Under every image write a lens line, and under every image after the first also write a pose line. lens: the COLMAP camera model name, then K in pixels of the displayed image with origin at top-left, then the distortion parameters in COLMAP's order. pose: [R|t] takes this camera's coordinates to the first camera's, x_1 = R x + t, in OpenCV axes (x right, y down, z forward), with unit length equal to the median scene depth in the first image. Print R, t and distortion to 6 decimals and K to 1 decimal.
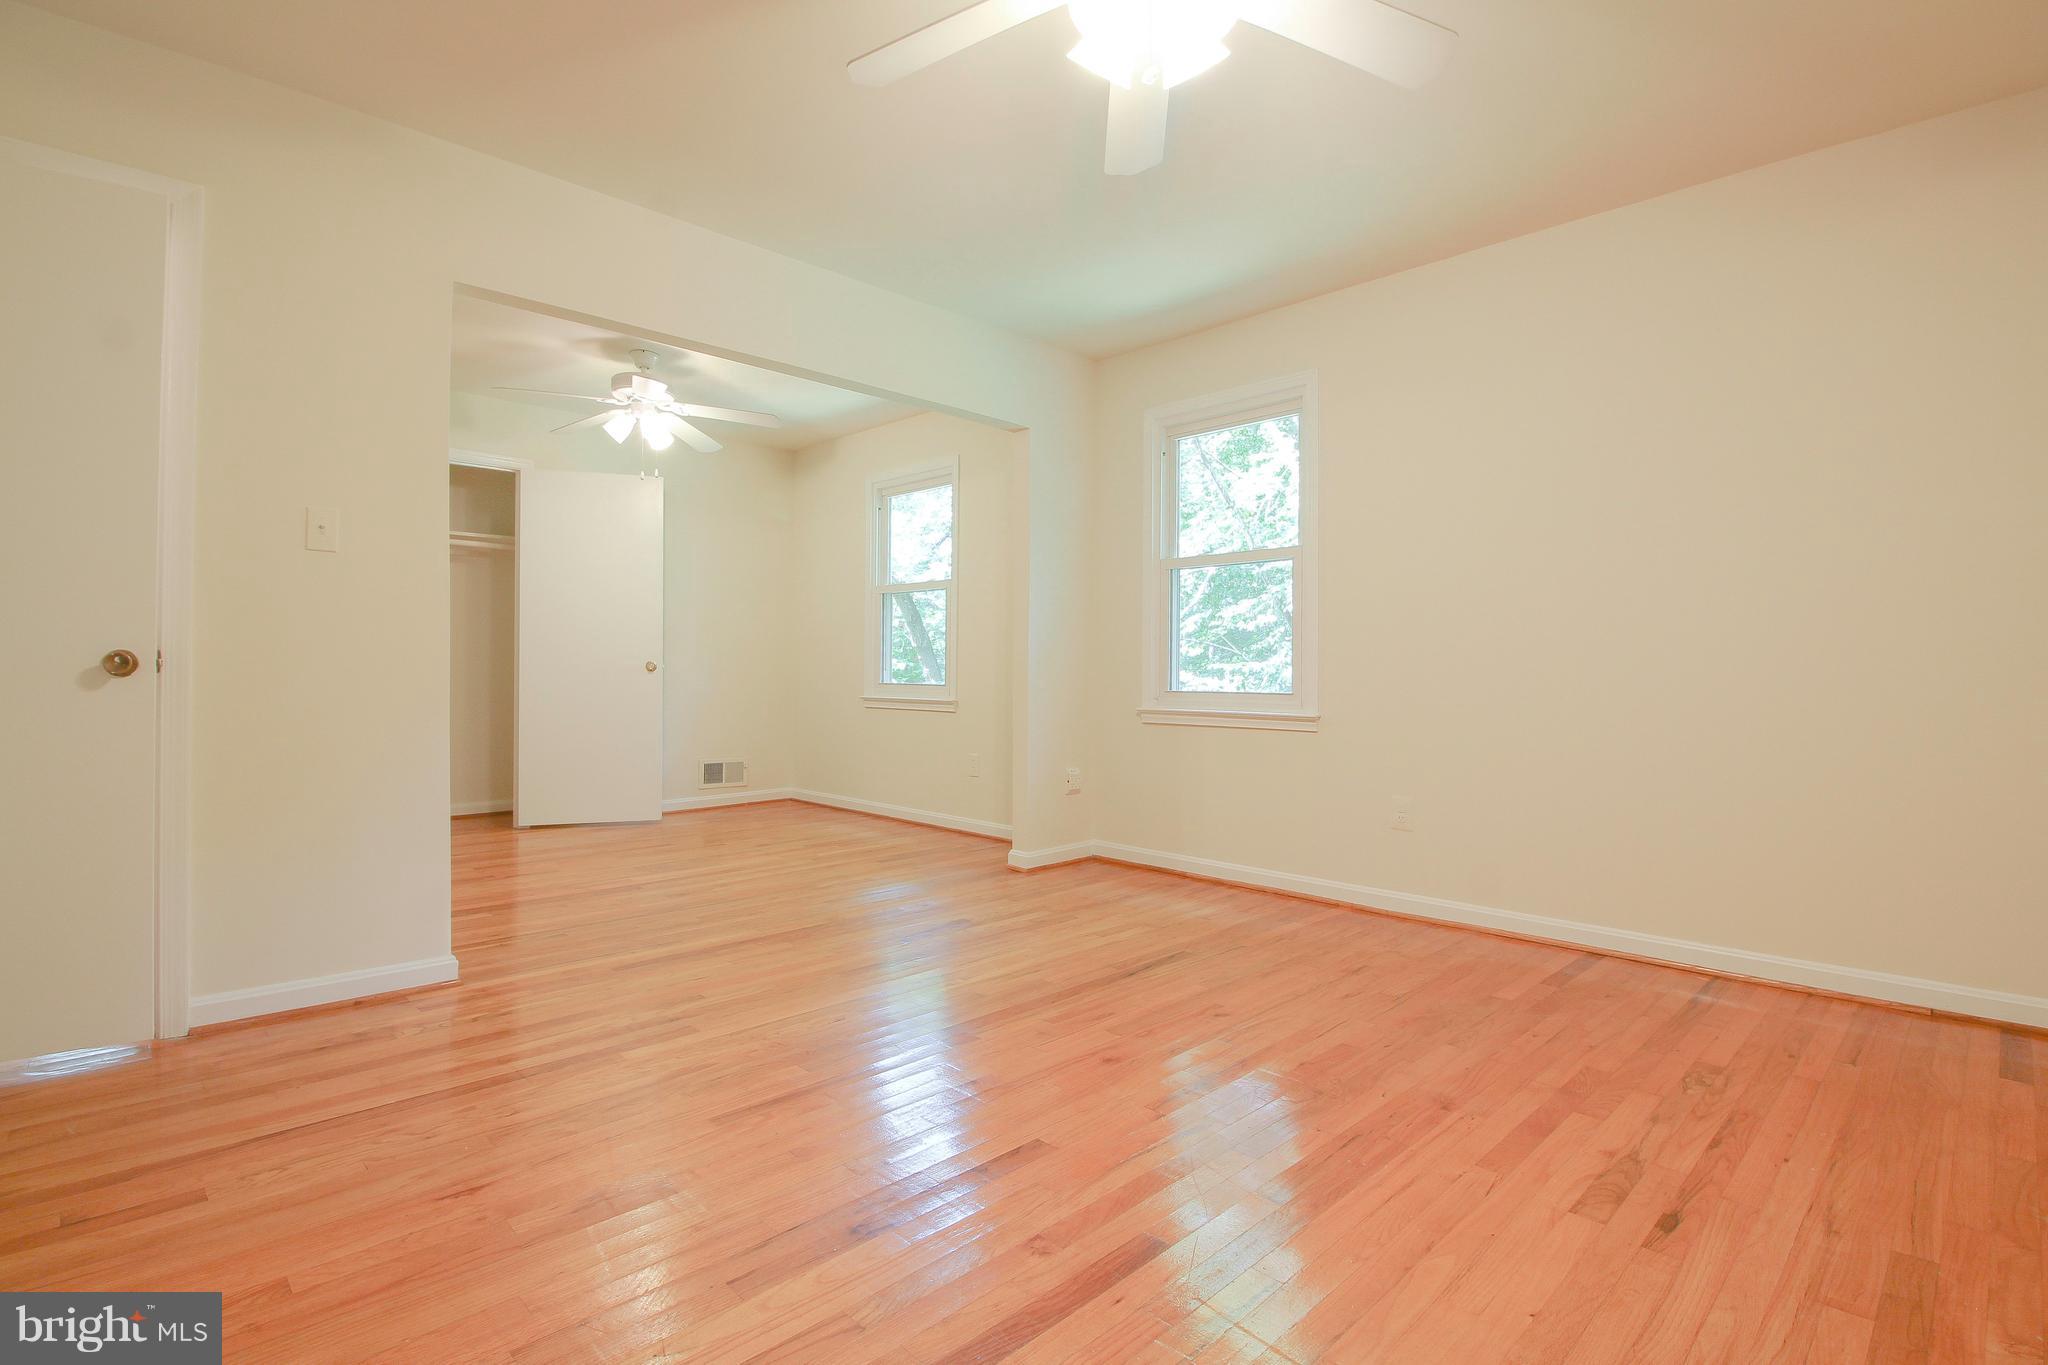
lens RADIAL K [[955.8, 0, 1034.1], [0, 955.8, 667.8], [0, 0, 1]] dist [-0.017294, -0.000251]
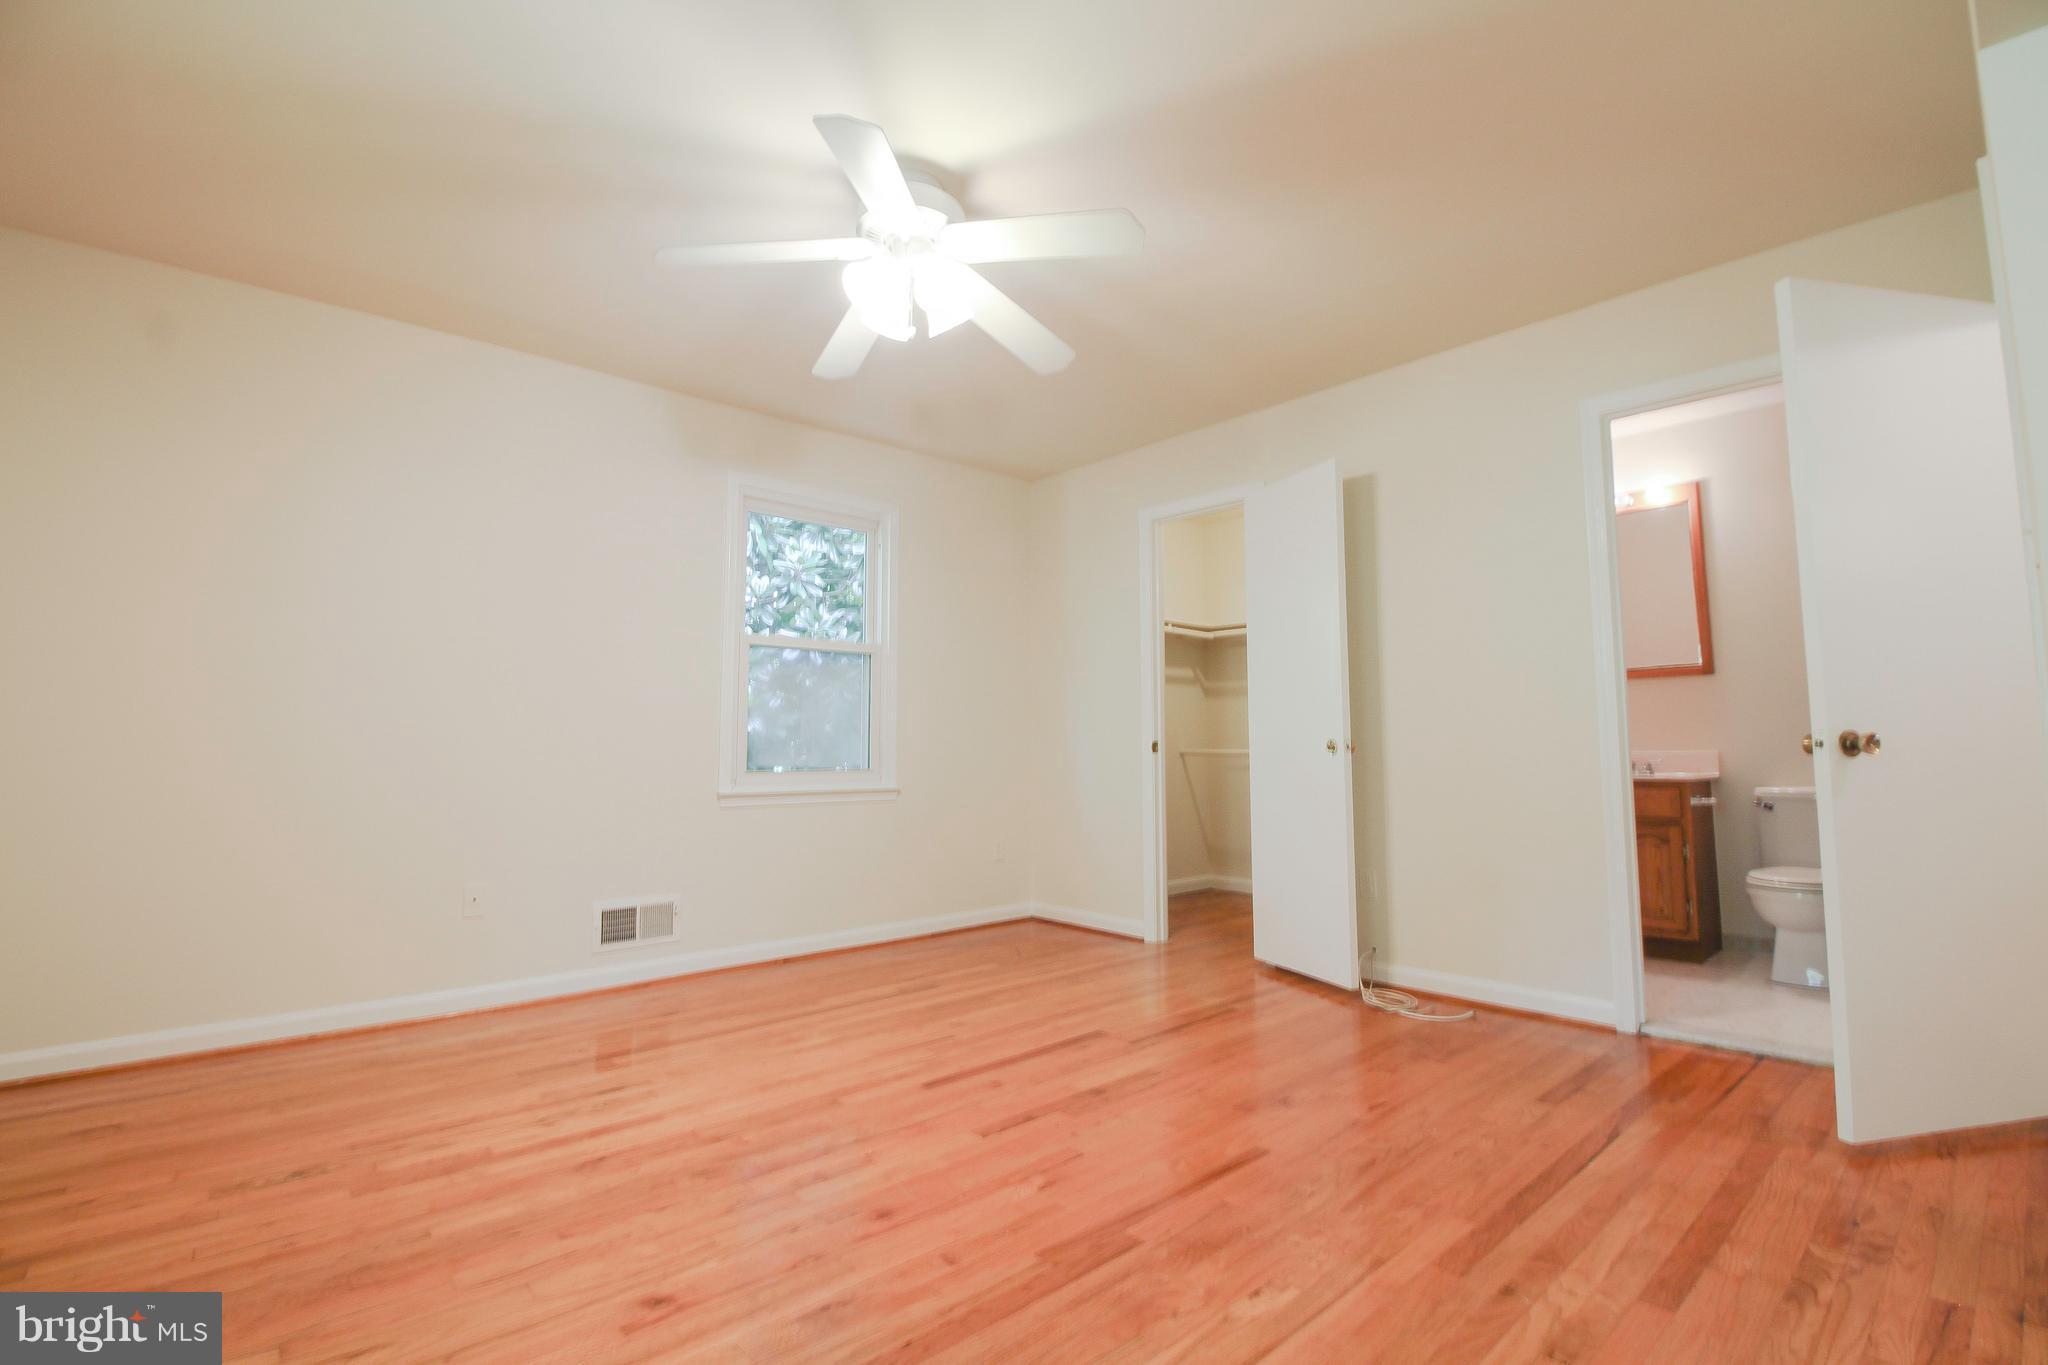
lens RADIAL K [[955.8, 0, 1034.1], [0, 955.8, 667.8], [0, 0, 1]] dist [-0.017294, -0.000251]
pose [[-0.999561, 0.003542, 0.029399, -0.092617], [0.000894, 0.995977, -0.089609, 0.002622], [-0.029598, -0.089544, -0.995543, 2.094159]]
